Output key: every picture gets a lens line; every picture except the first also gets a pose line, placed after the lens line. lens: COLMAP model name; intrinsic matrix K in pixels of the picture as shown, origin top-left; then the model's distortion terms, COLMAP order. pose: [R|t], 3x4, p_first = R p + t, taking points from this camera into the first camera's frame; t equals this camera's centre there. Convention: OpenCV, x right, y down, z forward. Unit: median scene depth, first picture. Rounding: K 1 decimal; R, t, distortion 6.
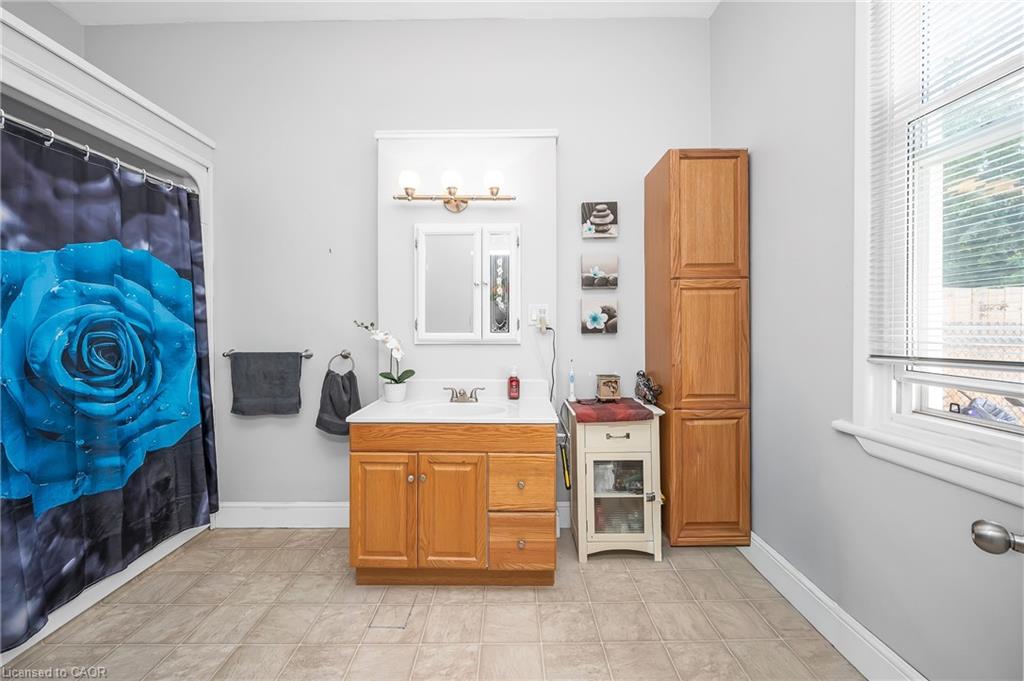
lens RADIAL K [[407.2, 0, 509.3], [0, 407.2, 324.6], [0, 0, 1]] dist [0.000023, 0.000002]
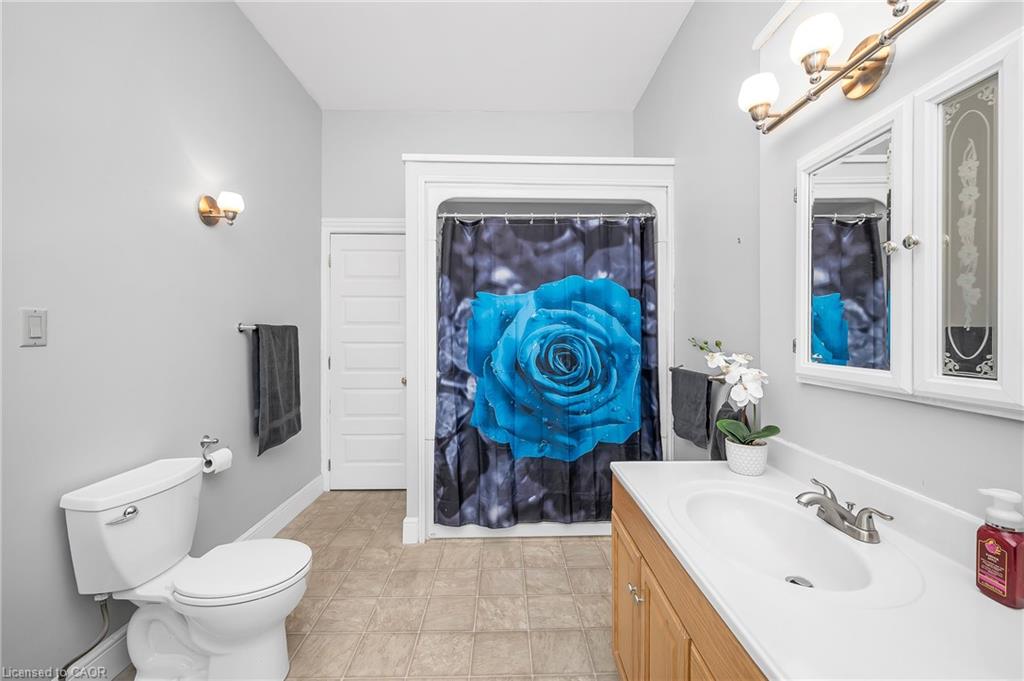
lens RADIAL K [[411.2, 0, 515.7], [0, 411.2, 331.3], [0, 0, 1]] dist [-0.000452, -0.000011]
pose [[0.039924, -0.000252, -0.999203, 0.366821], [0.000409, 1.000000, -0.000236, -0.023730], [0.999203, -0.000399, 0.039924, 0.739334]]
